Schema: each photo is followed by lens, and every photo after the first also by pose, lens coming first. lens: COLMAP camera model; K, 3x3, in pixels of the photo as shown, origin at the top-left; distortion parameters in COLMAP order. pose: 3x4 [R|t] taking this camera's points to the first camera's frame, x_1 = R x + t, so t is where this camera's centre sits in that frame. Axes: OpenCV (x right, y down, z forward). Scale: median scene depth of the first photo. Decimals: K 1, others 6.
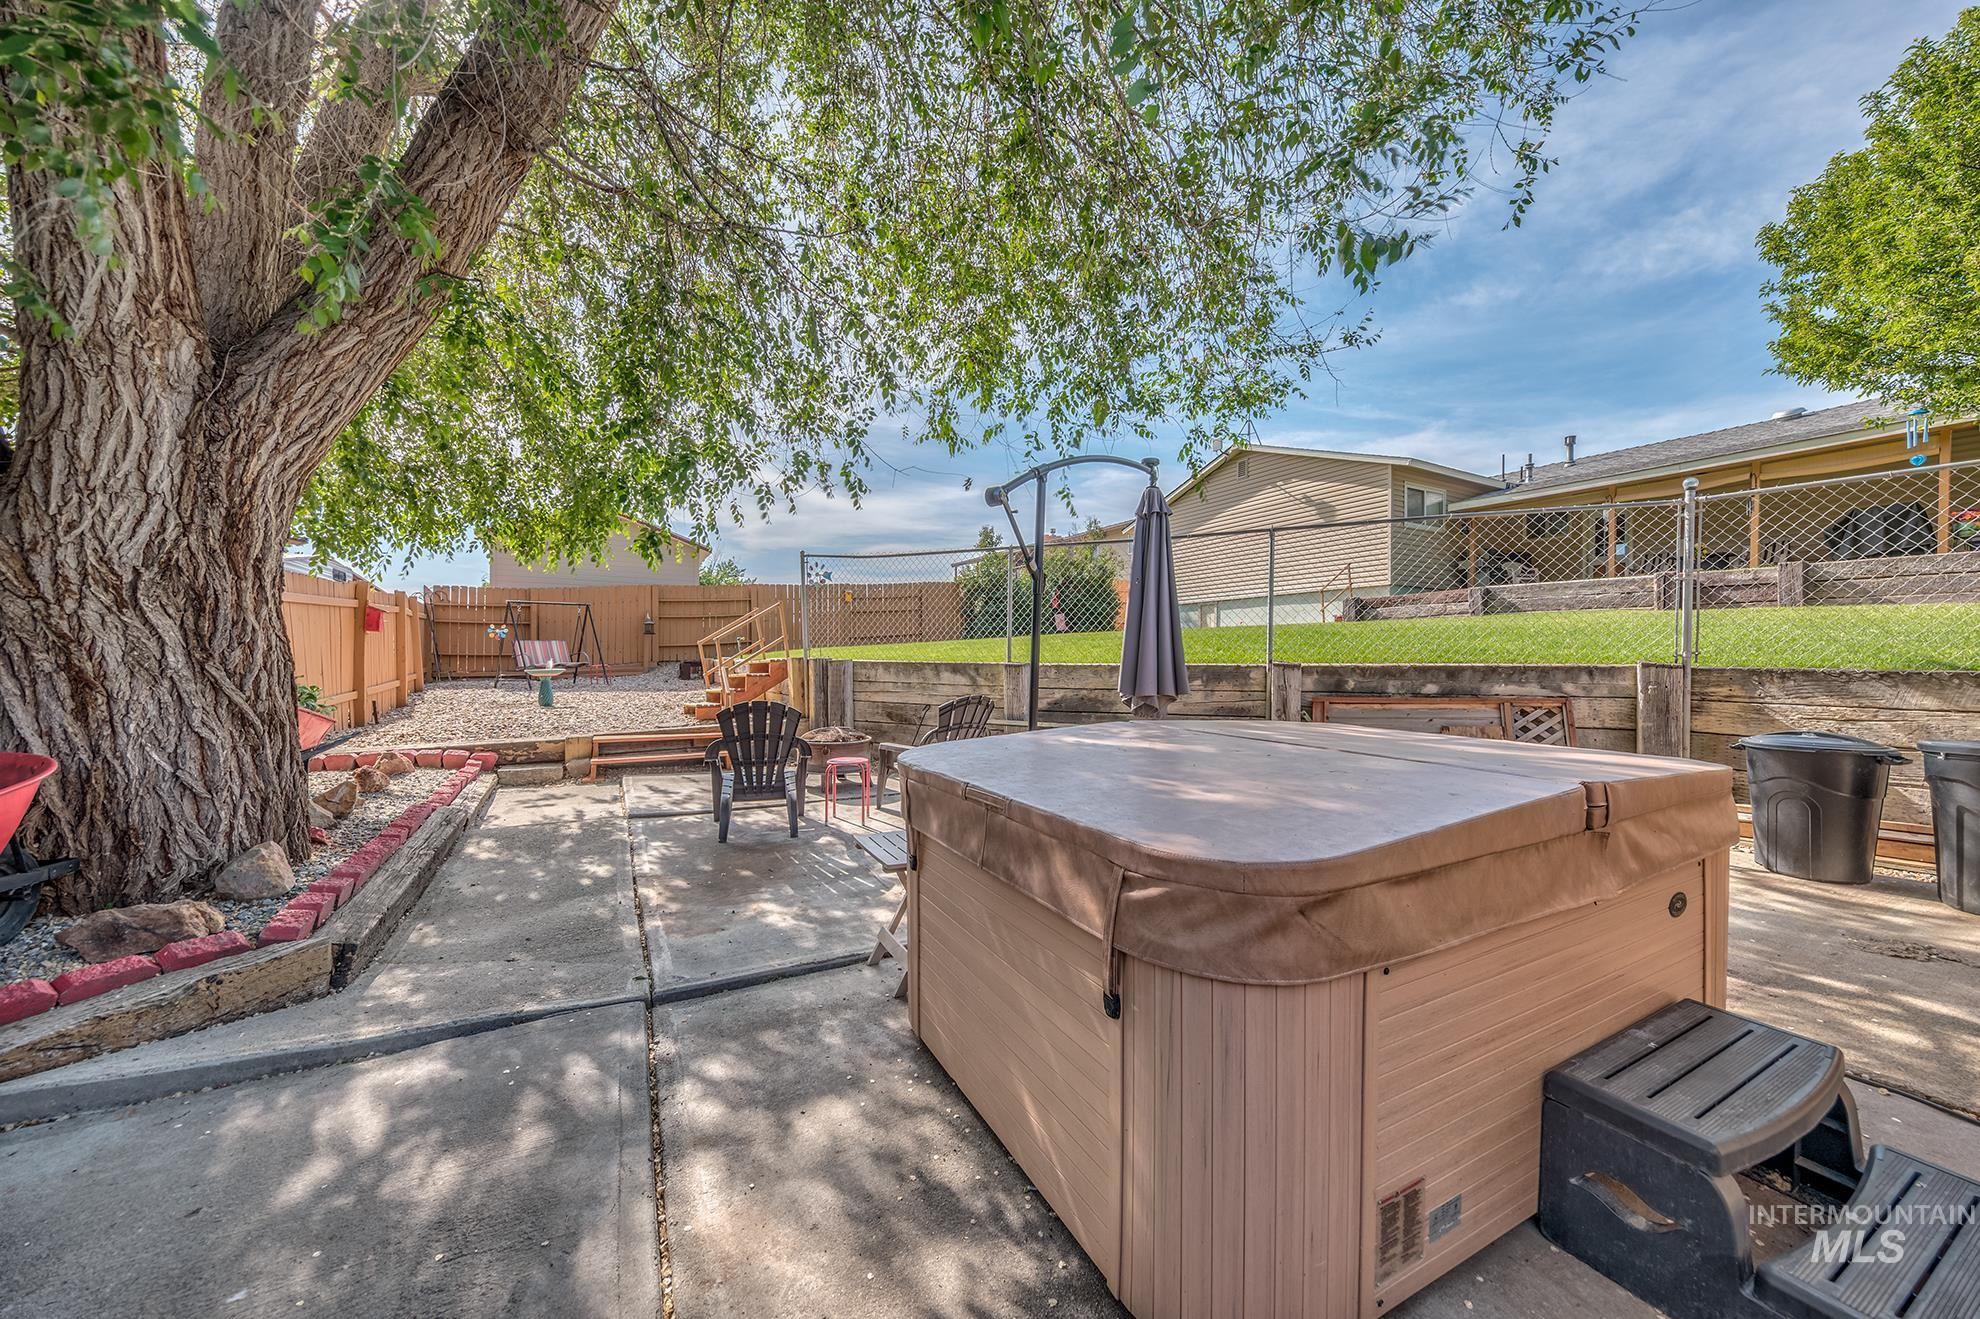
lens RADIAL K [[695.7, 0, 990.0], [0, 695.7, 659.5], [0, 0, 1]] dist [-0.001277, -0.000247]
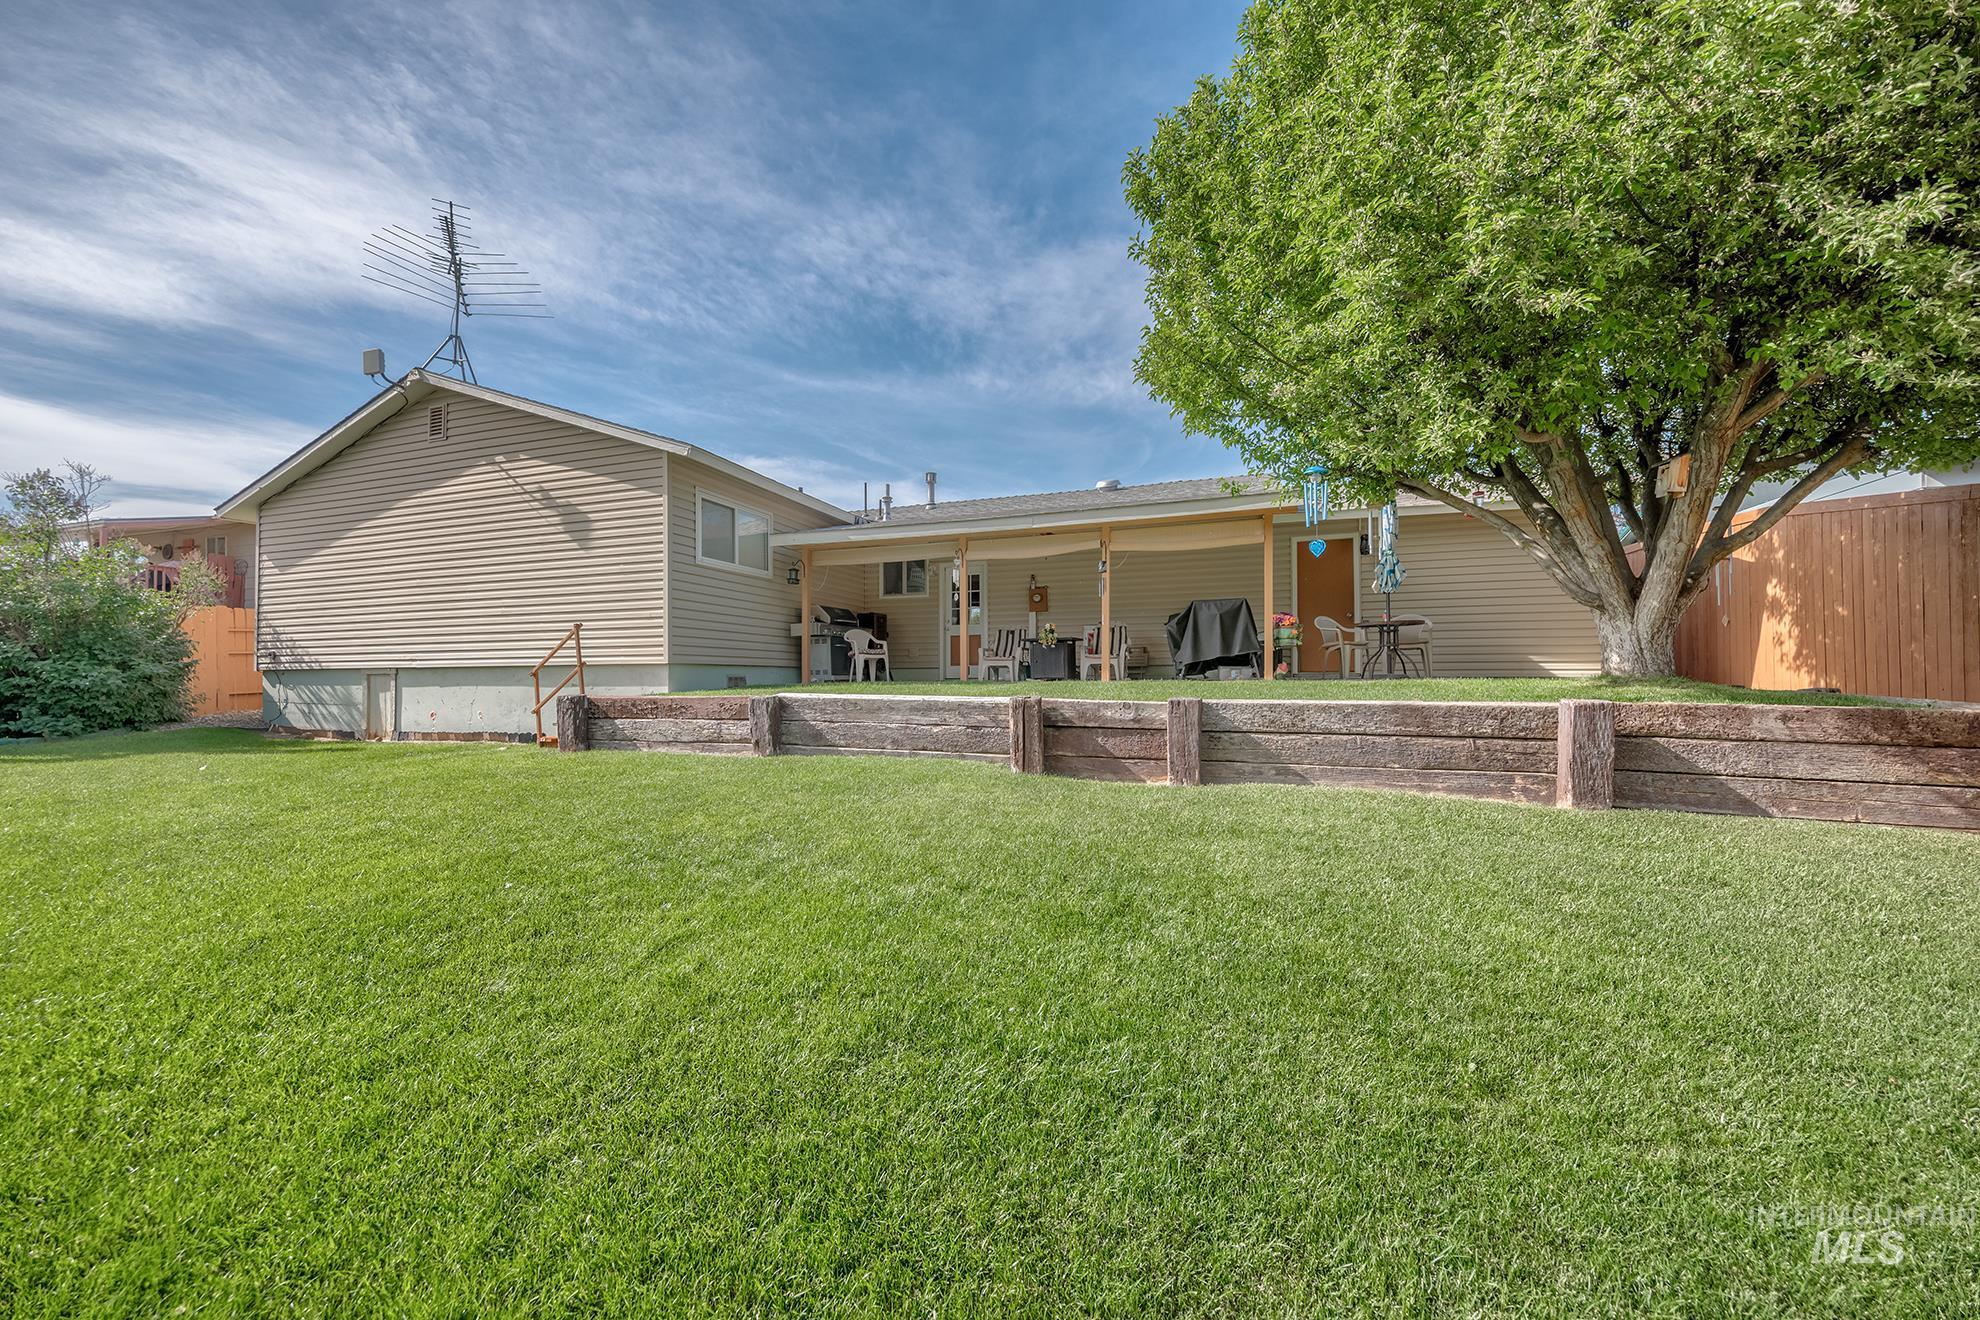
lens RADIAL K [[719.0, 0, 962.4], [0, 719.0, 660.9], [0, 0, 1]] dist [-0.003034, -0.000067]
pose [[0.757519, 0.009007, 0.652751, 2.208310], [0.005836, 0.999771, -0.020568, -0.567743], [-0.652787, 0.019390, 0.757294, 2.368965]]
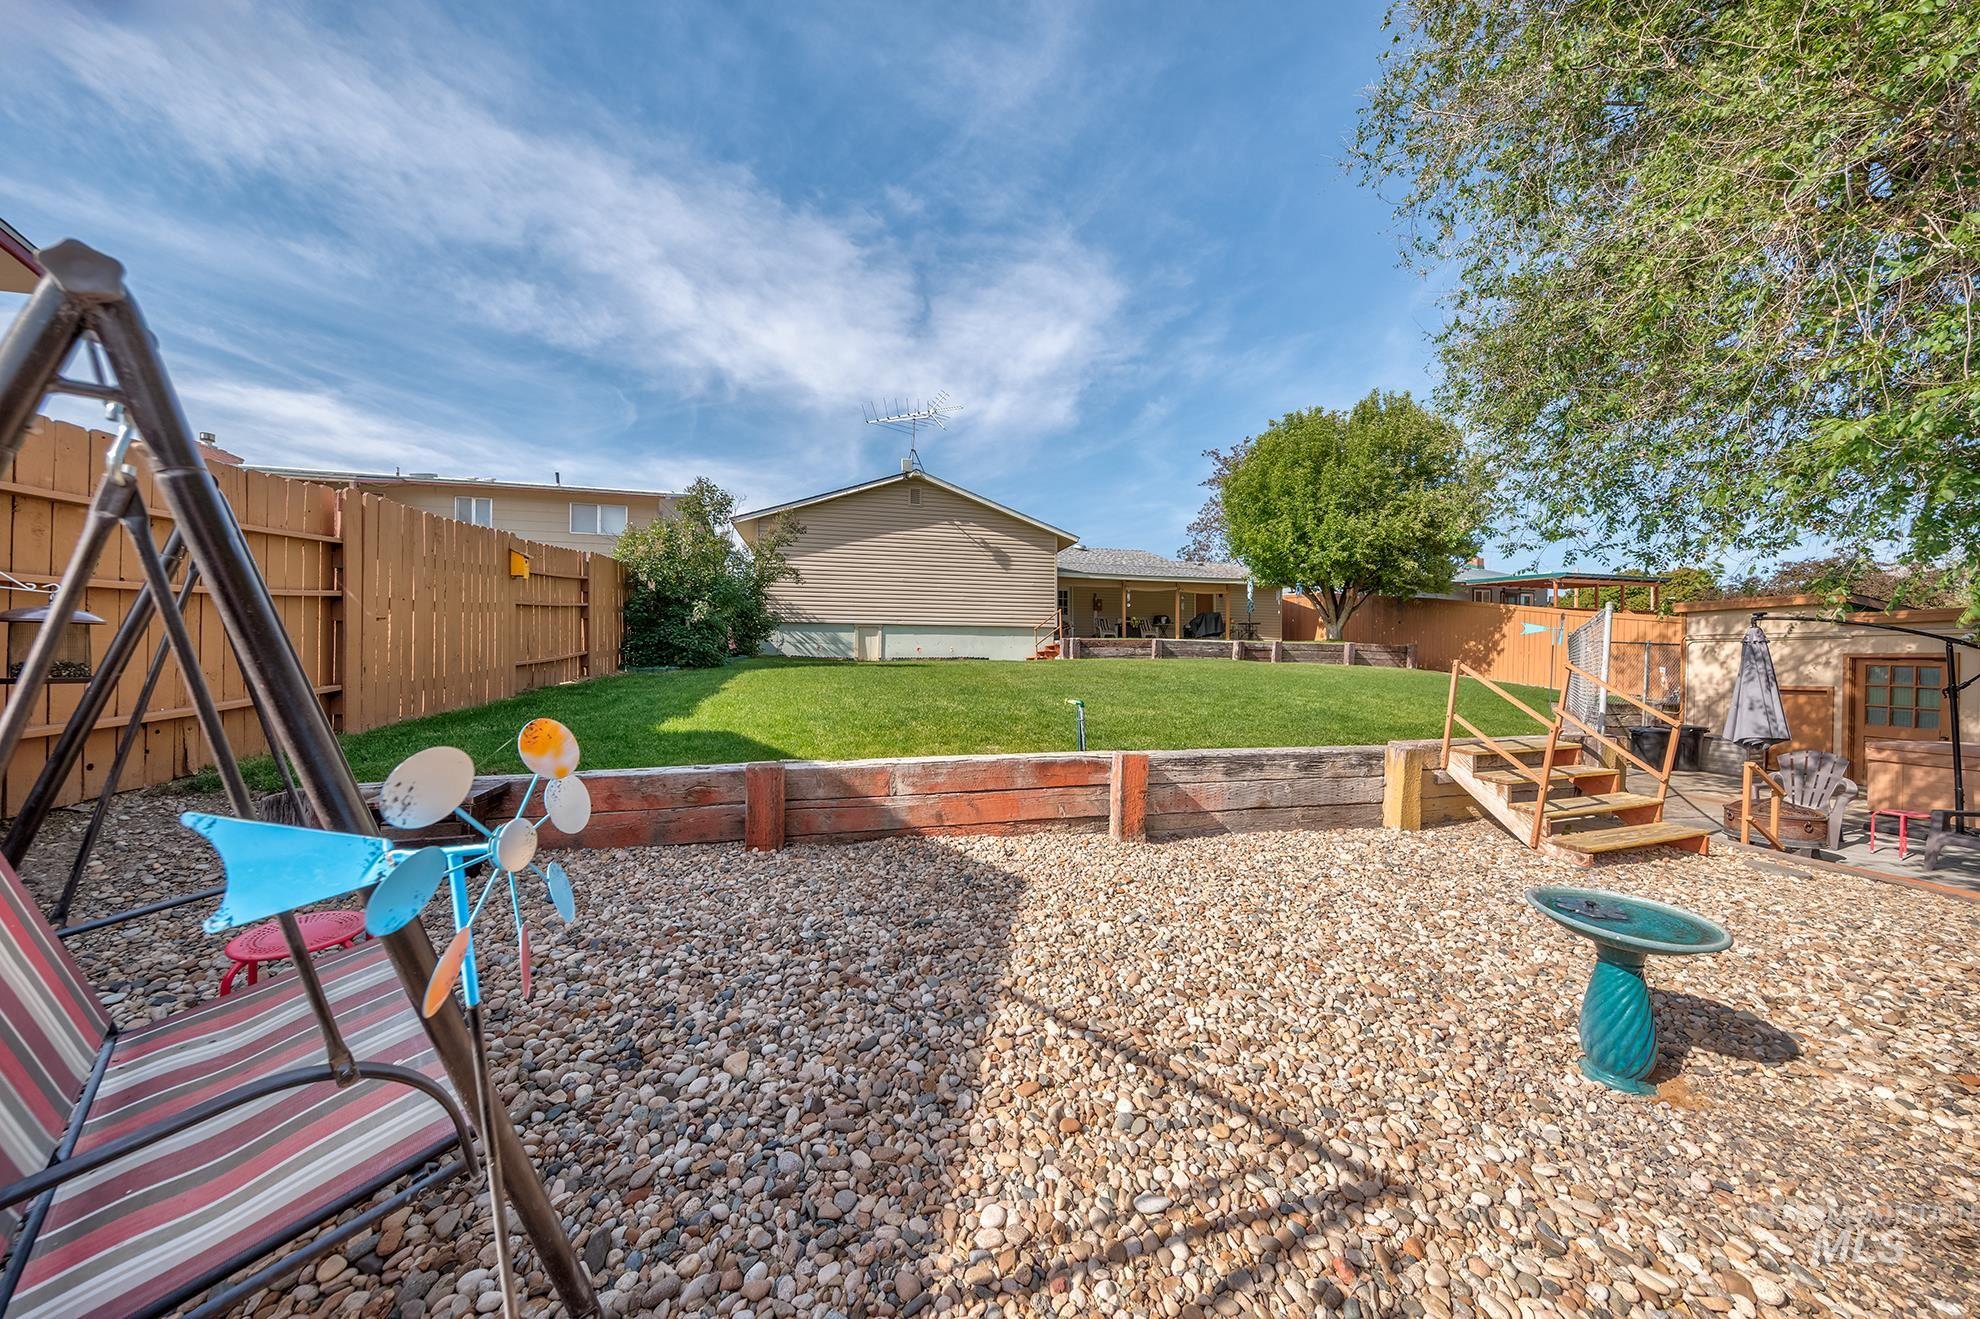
lens RADIAL K [[653.4, 0, 990.0], [0, 653.4, 659.5], [0, 0, 1]] dist [0.000188, 0.000020]
pose [[0.296368, 0.004269, 0.955064, -3.782093], [-0.008981, 0.999958, -0.001683, -0.254102], [-0.955031, -0.008079, 0.296394, 4.423063]]
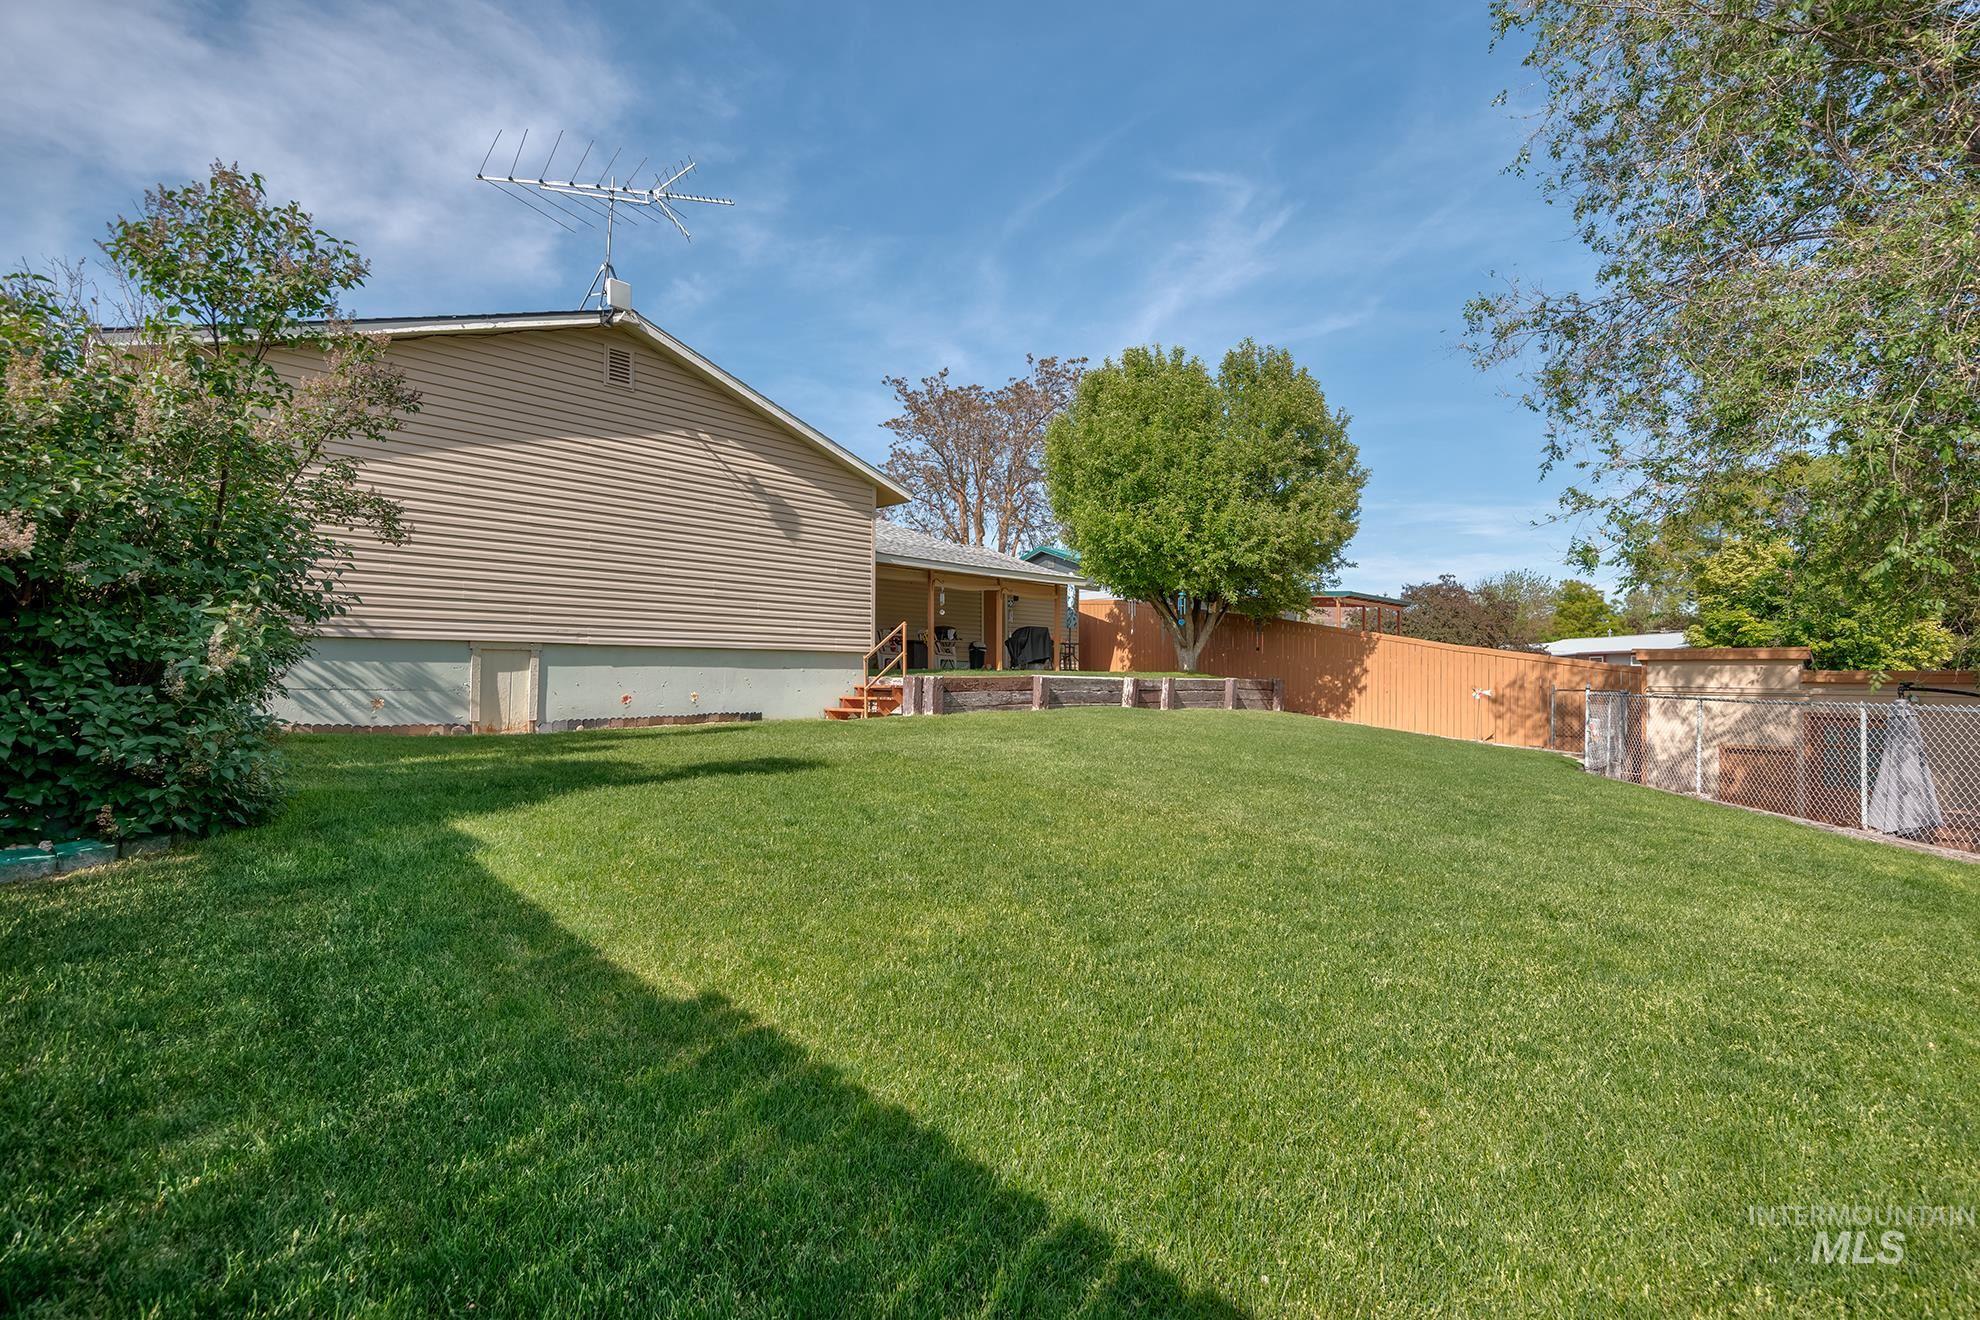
lens RADIAL K [[929.8, 0, 1001.0], [0, 929.8, 688.2], [0, 0, 1]] dist [0.019279, -0.011741]
pose [[-0.289504, -0.021837, 0.956928, -2.294370], [-0.013787, 0.999731, 0.018643, -0.532678], [-0.957077, -0.007796, -0.289727, 6.763731]]
